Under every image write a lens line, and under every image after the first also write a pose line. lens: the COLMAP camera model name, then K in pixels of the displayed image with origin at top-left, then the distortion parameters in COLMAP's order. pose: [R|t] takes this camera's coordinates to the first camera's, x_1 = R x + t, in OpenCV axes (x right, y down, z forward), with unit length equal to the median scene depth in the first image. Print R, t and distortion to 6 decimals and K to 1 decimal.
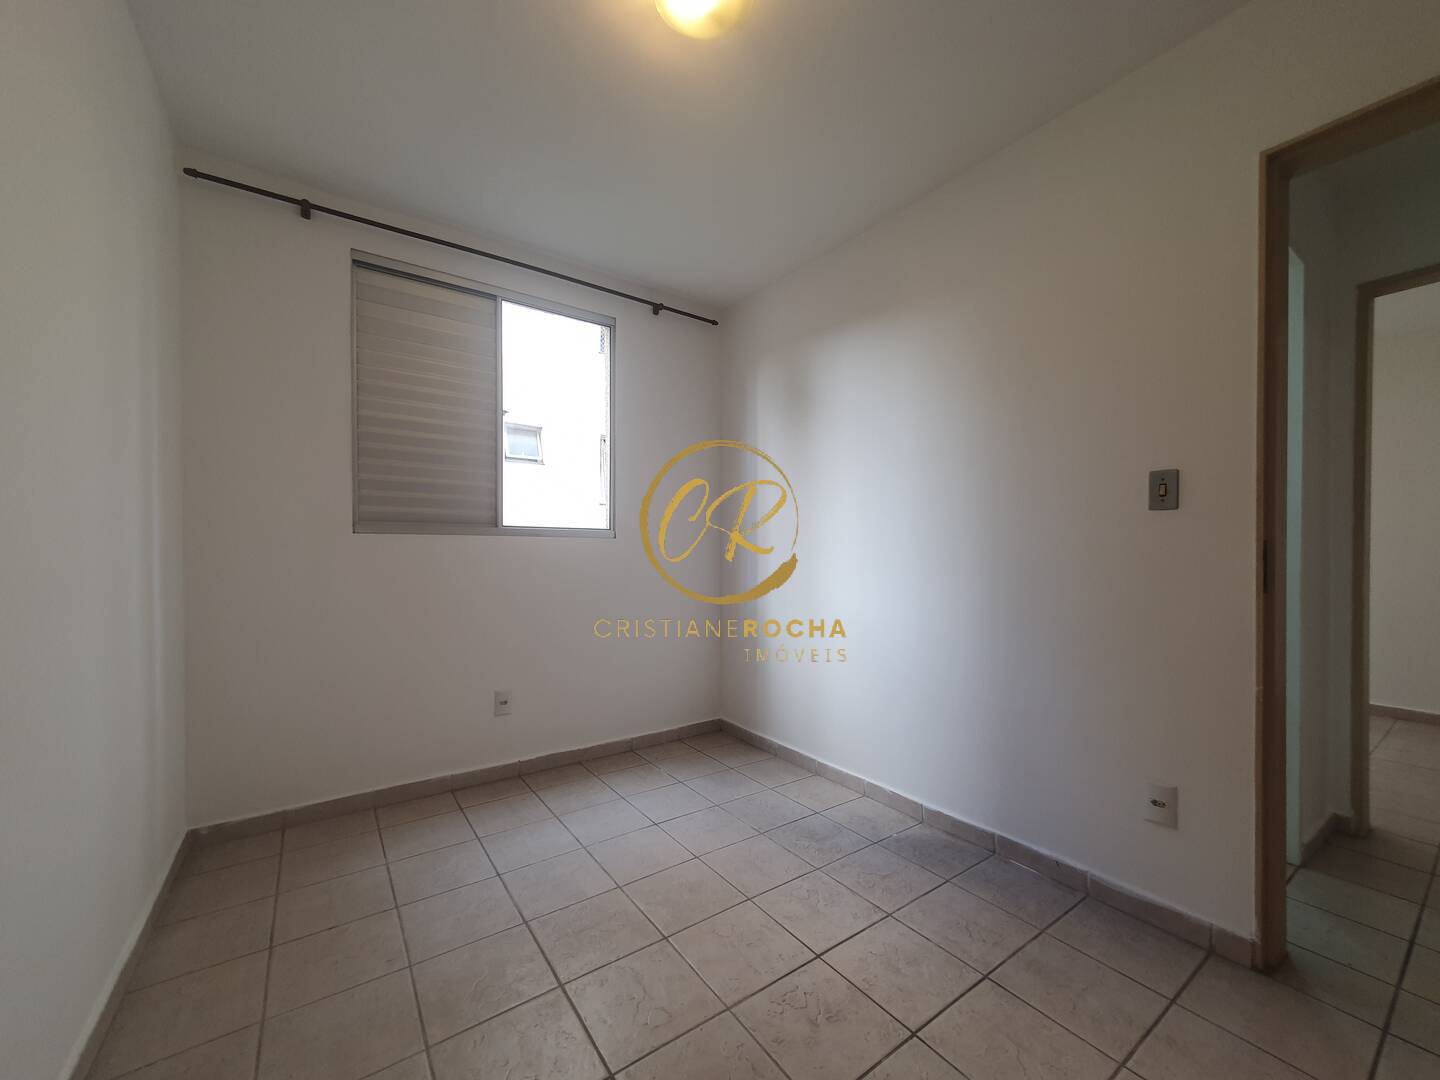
lens RADIAL K [[574.6, 0, 715.9], [0, 574.6, 538.1], [0, 0, 1]] dist [0.002419, 0.000245]
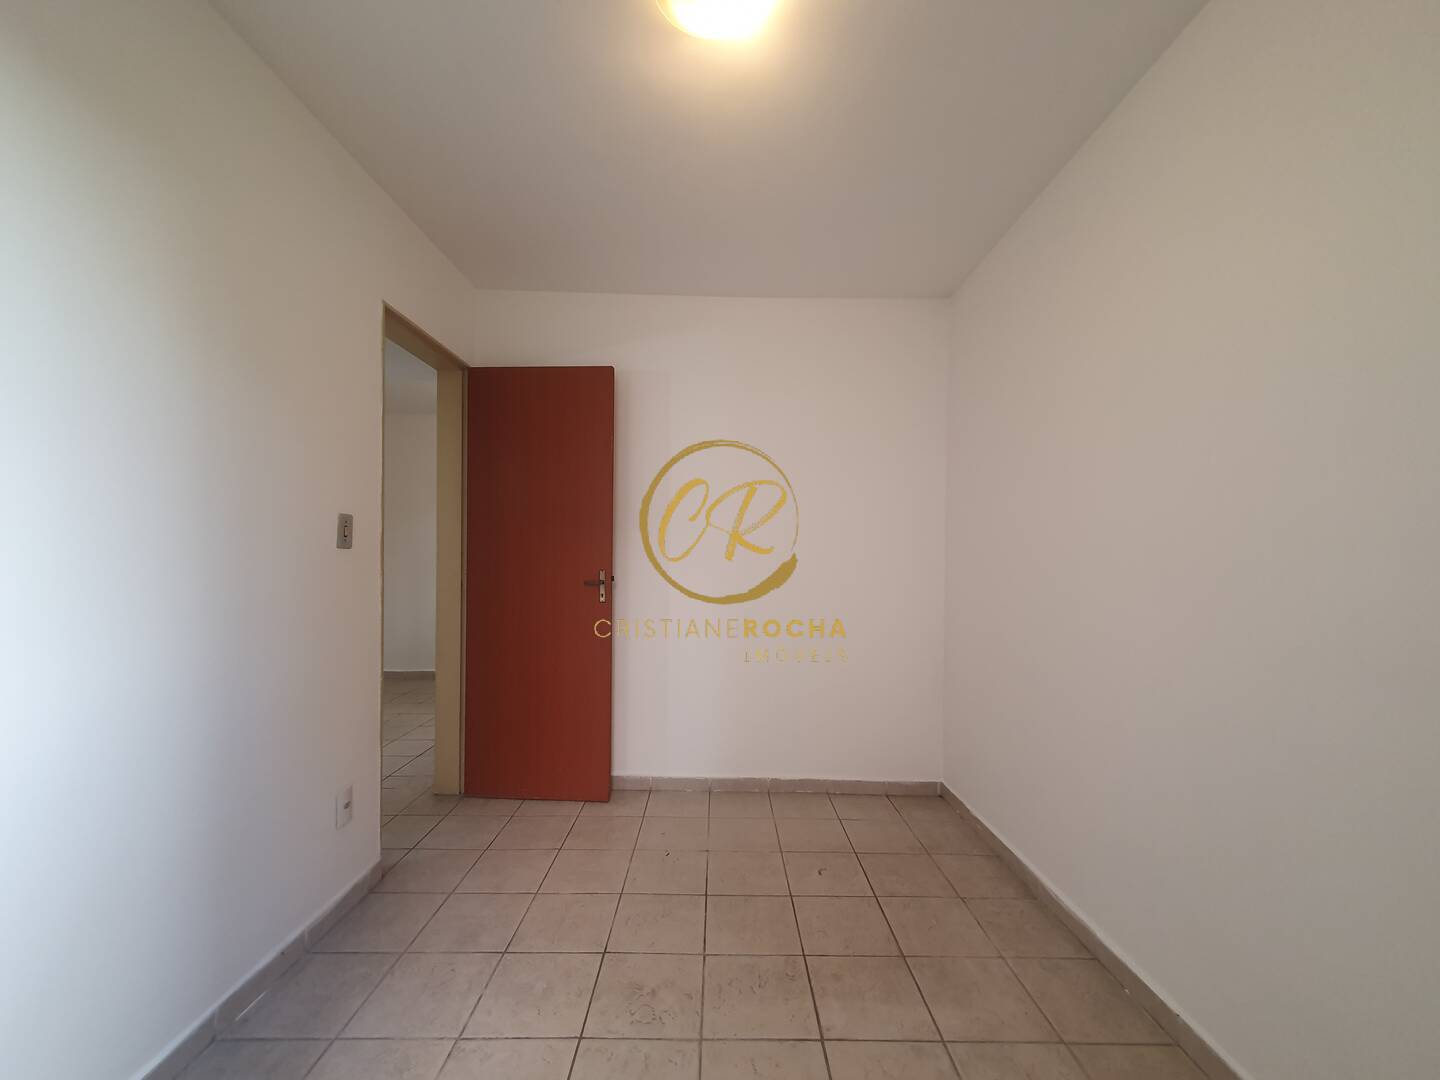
lens RADIAL K [[574.6, 0, 713.9], [0, 574.6, 545.2], [0, 0, 1]] dist [0.002419, 0.000245]
pose [[-0.809595, 0.001551, 0.586987, -0.299725], [-0.006599, 0.999909, -0.011744, -0.029099], [-0.586952, -0.013382, -0.809511, 0.909598]]
